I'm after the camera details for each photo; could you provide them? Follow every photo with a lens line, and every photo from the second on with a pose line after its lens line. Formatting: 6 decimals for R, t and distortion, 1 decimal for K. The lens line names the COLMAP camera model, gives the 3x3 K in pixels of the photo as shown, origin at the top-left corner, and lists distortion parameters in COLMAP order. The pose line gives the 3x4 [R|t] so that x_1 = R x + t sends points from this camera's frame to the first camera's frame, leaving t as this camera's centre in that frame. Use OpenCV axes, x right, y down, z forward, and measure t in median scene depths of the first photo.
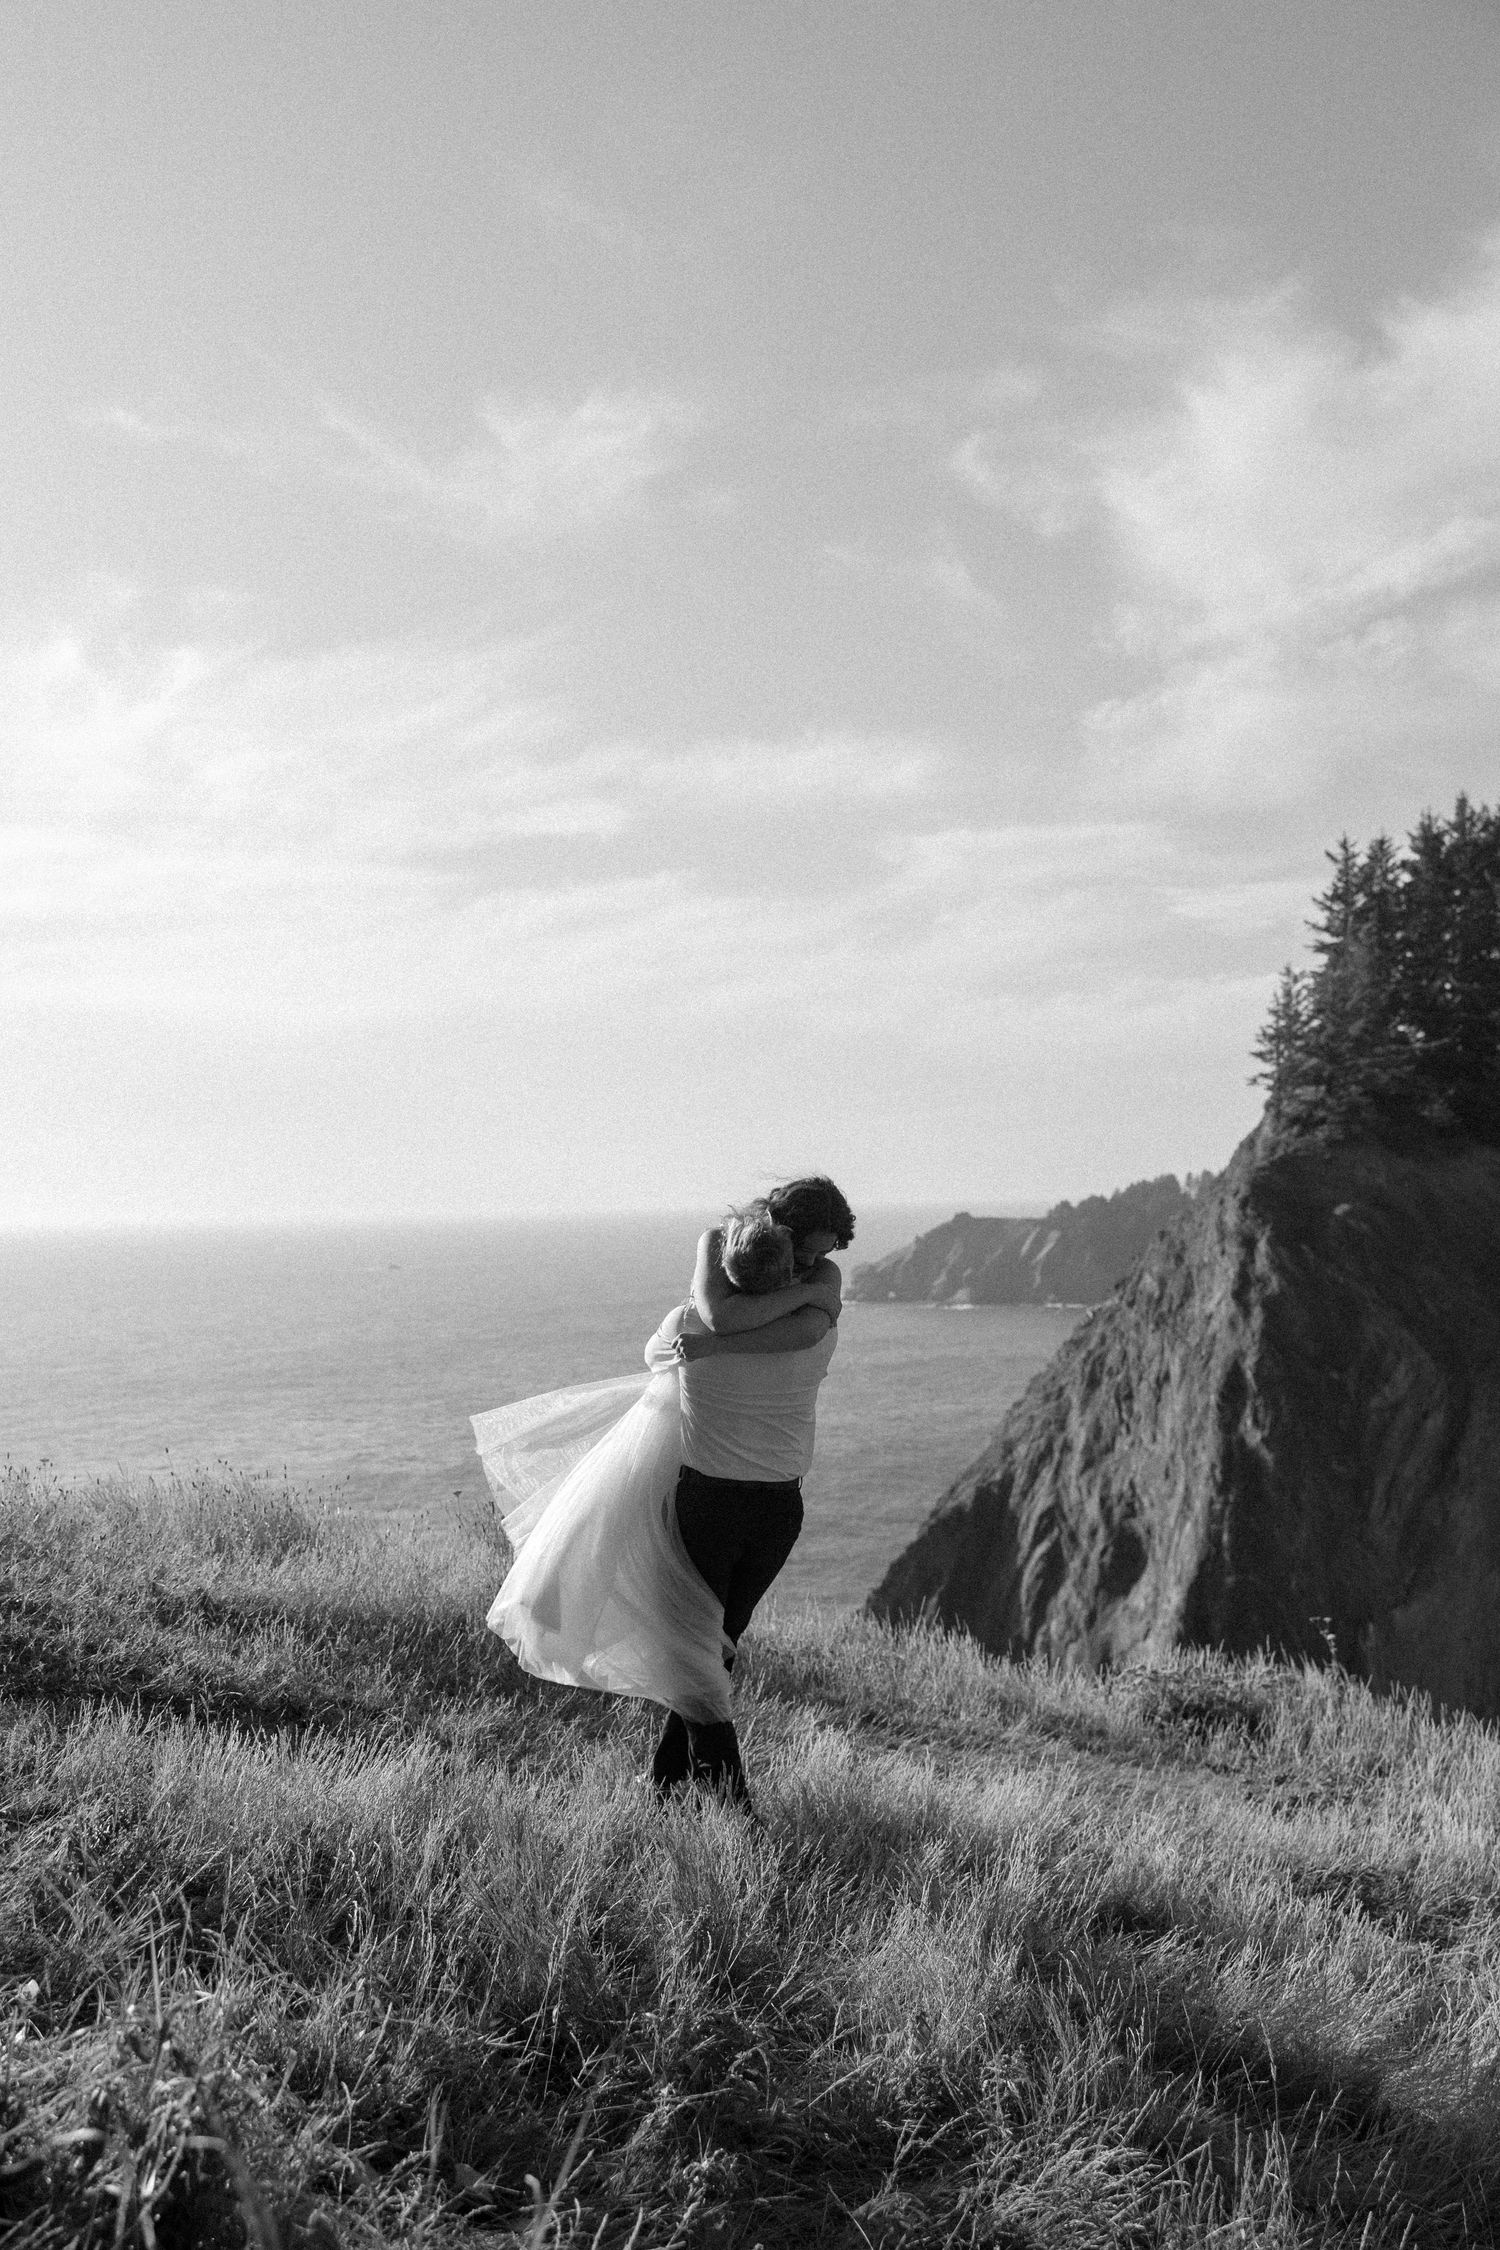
lens RADIAL K [[2040.3, 0, 716.4], [0, 2040.3, 1165.2], [0, 0, 1]] dist [-0.010423, 0.001346]
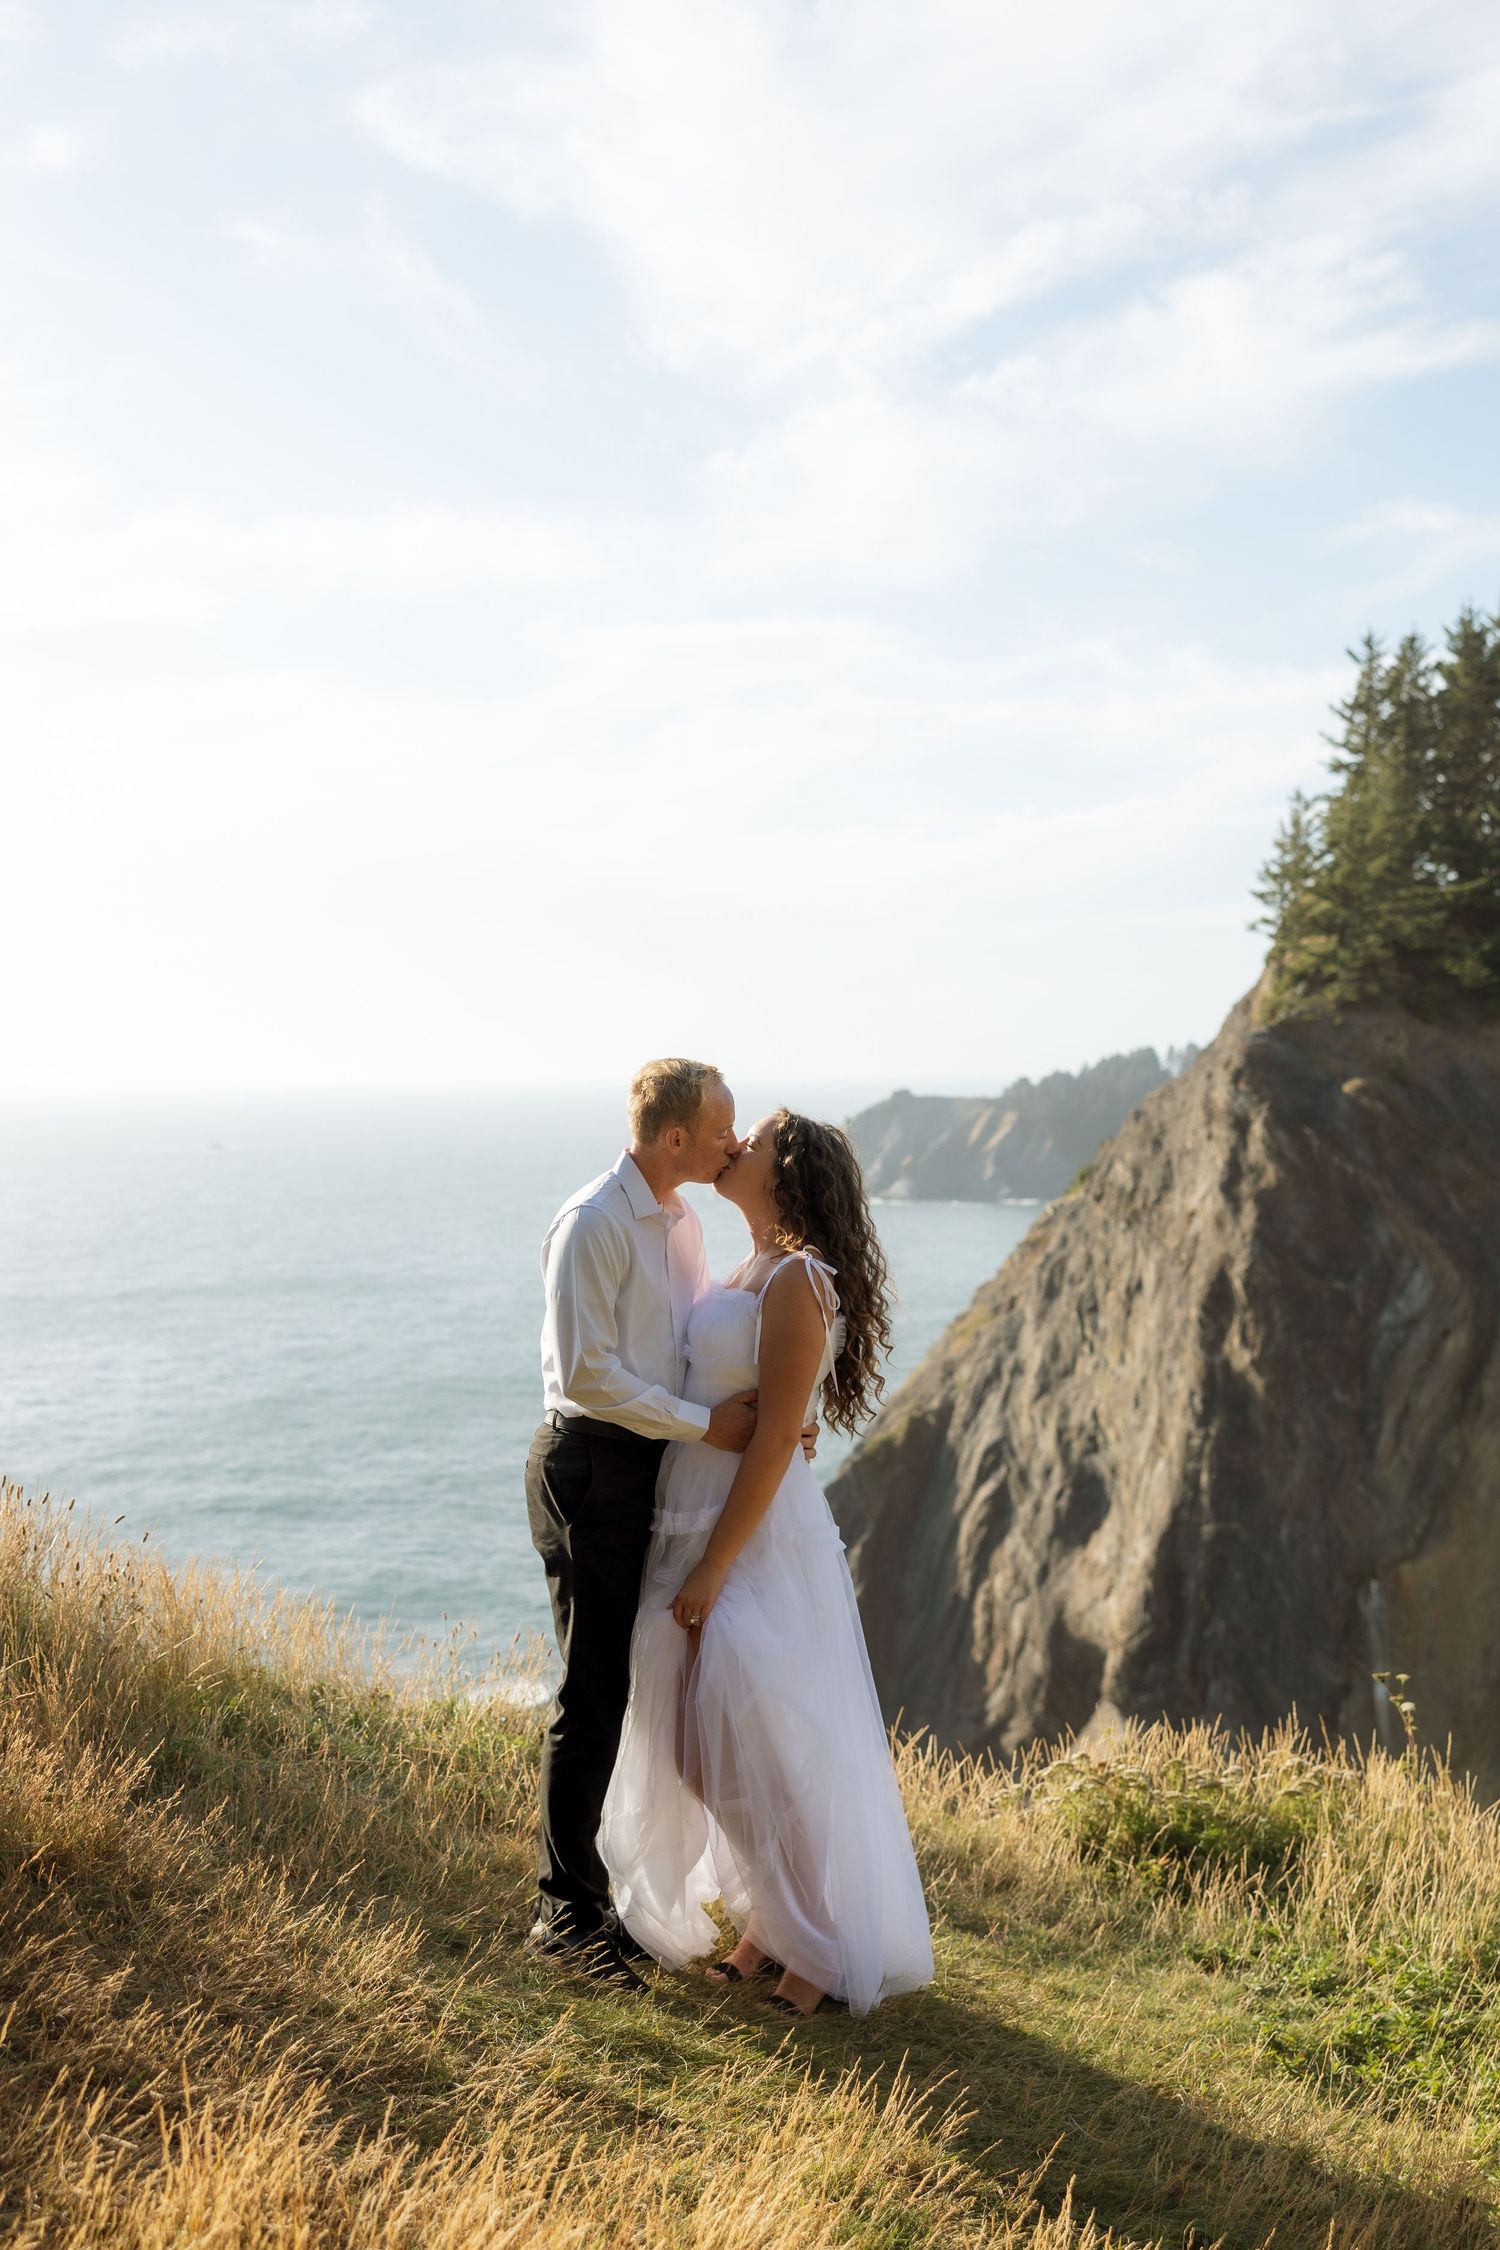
lens RADIAL K [[2448.3, 0, 757.0], [0, 2448.3, 1192.4], [0, 0, 1]] dist [-0.004759, -0.014851]
pose [[0.998087, 0.009246, 0.061137, 0.004303], [-0.013264, 0.997755, 0.065648, 0.002453], [-0.060392, -0.066333, 0.995968, 0.019208]]
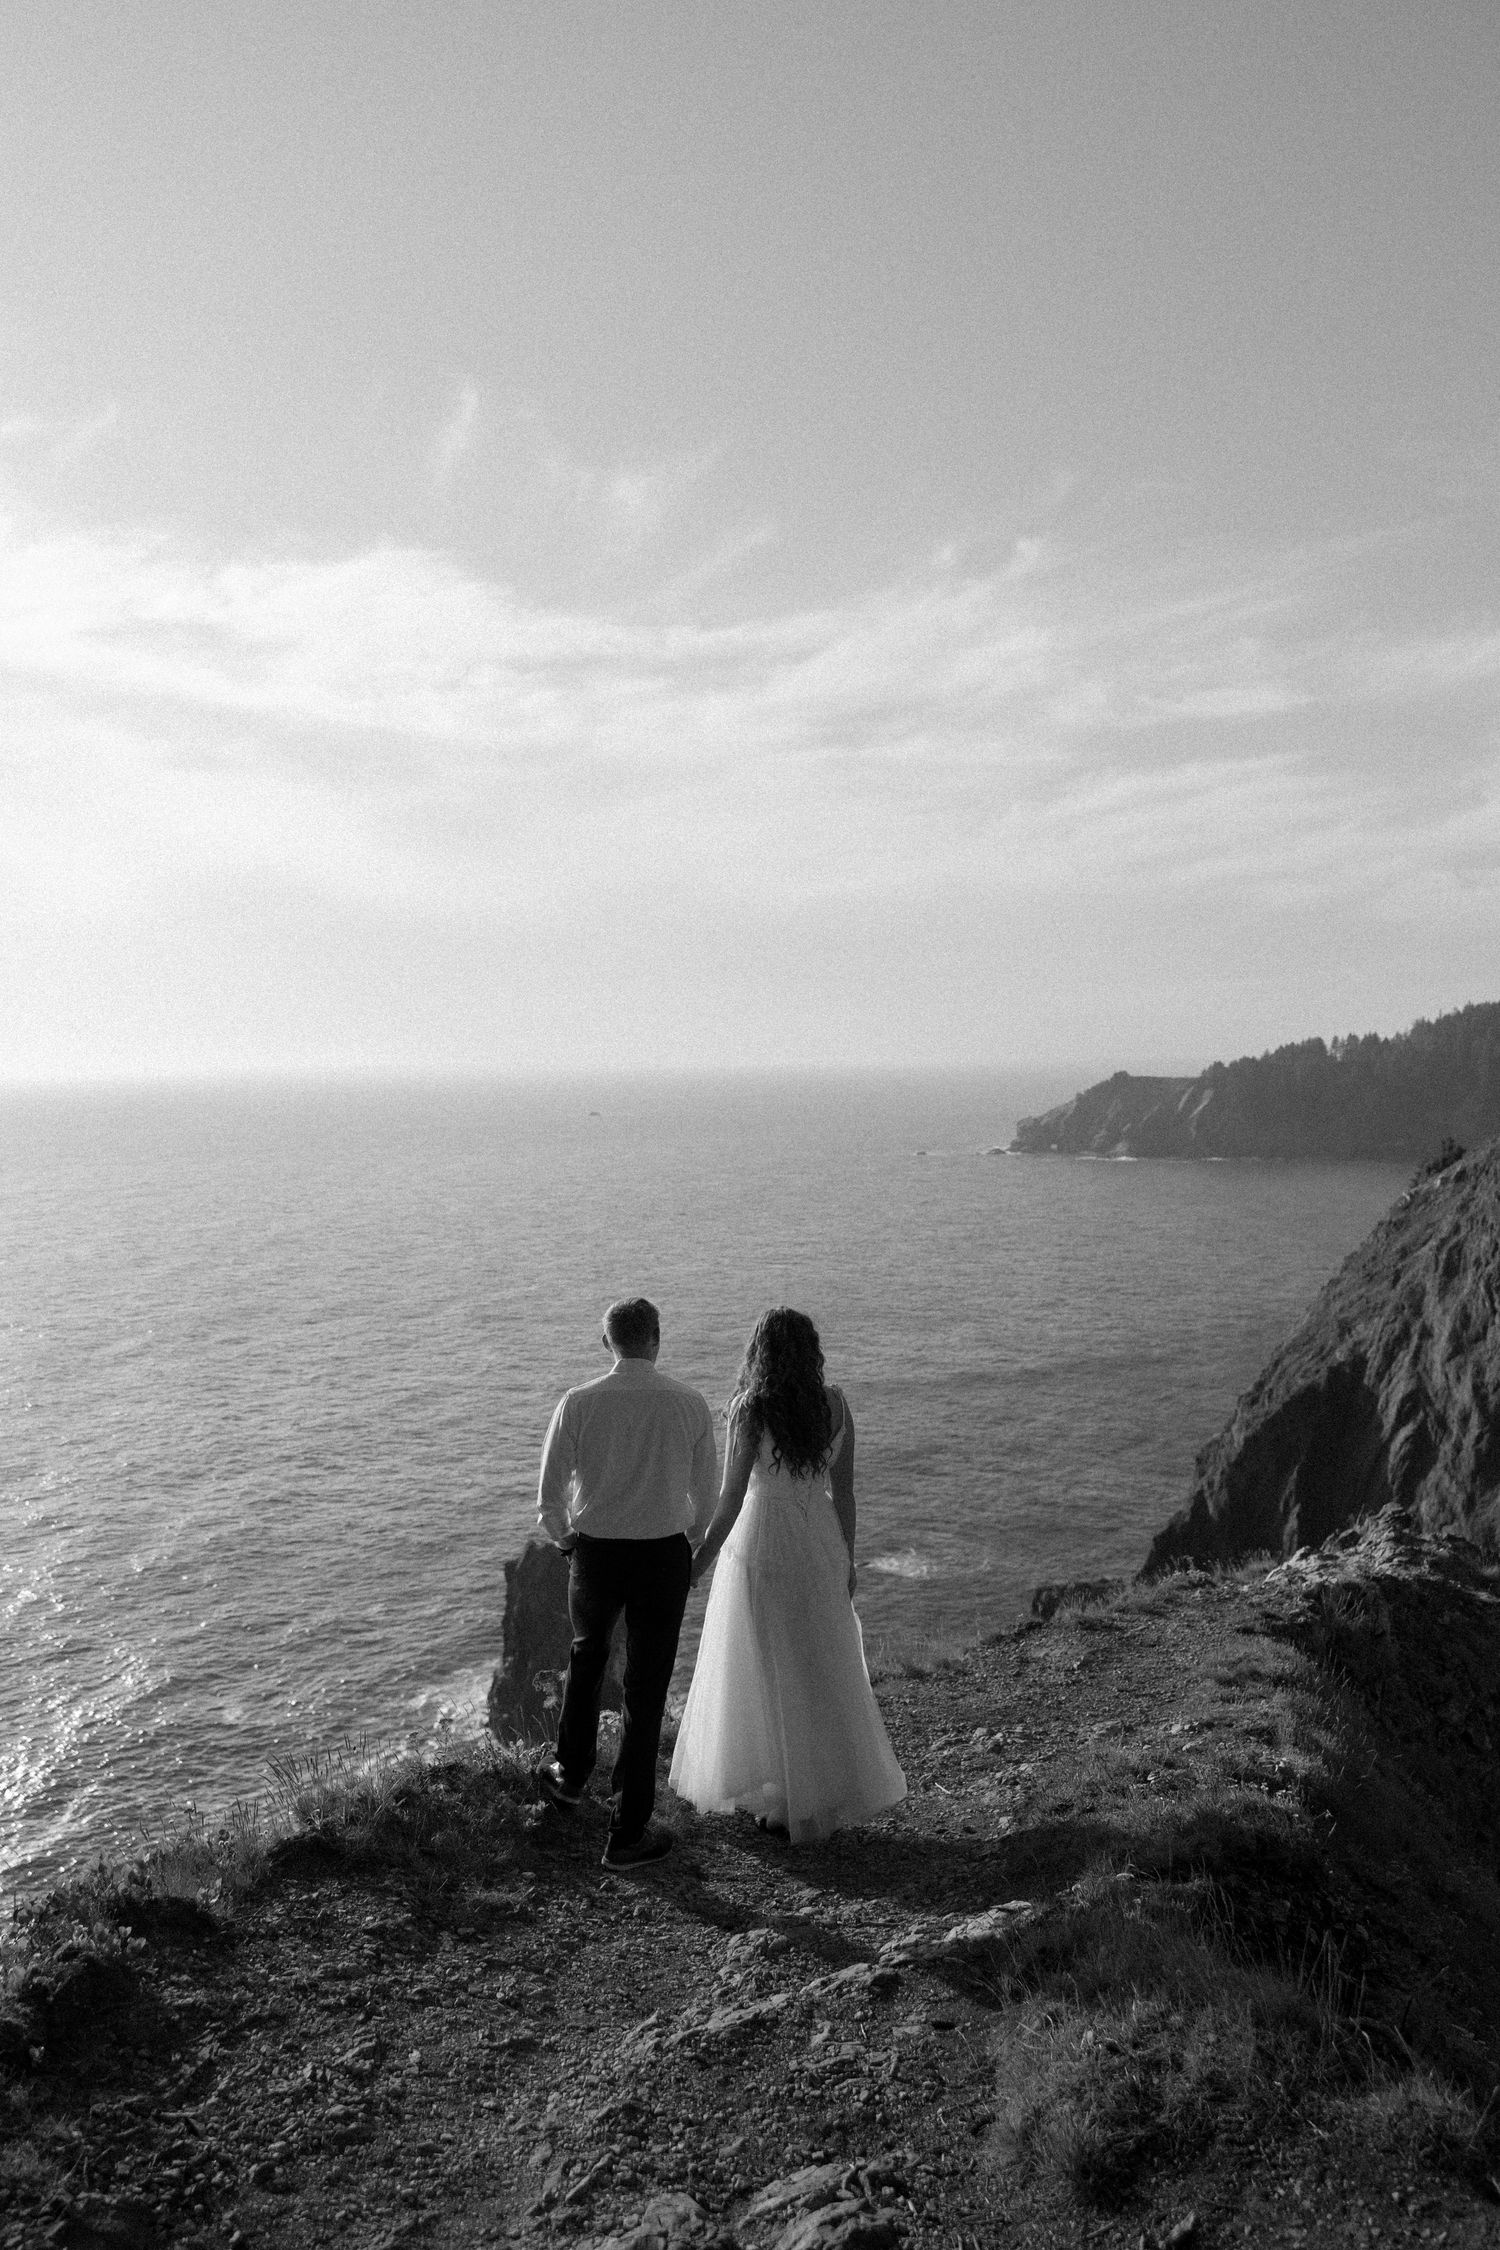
lens RADIAL K [[1845.1, 0, 715.9], [0, 1845.1, 1090.4], [0, 0, 1]] dist [0.006336, 0.012854]
pose [[0.996401, 0.010131, -0.084151, -0.125093], [-0.007020, 0.999284, 0.037184, -0.019390], [0.084468, -0.036460, 0.995759, 0.044224]]
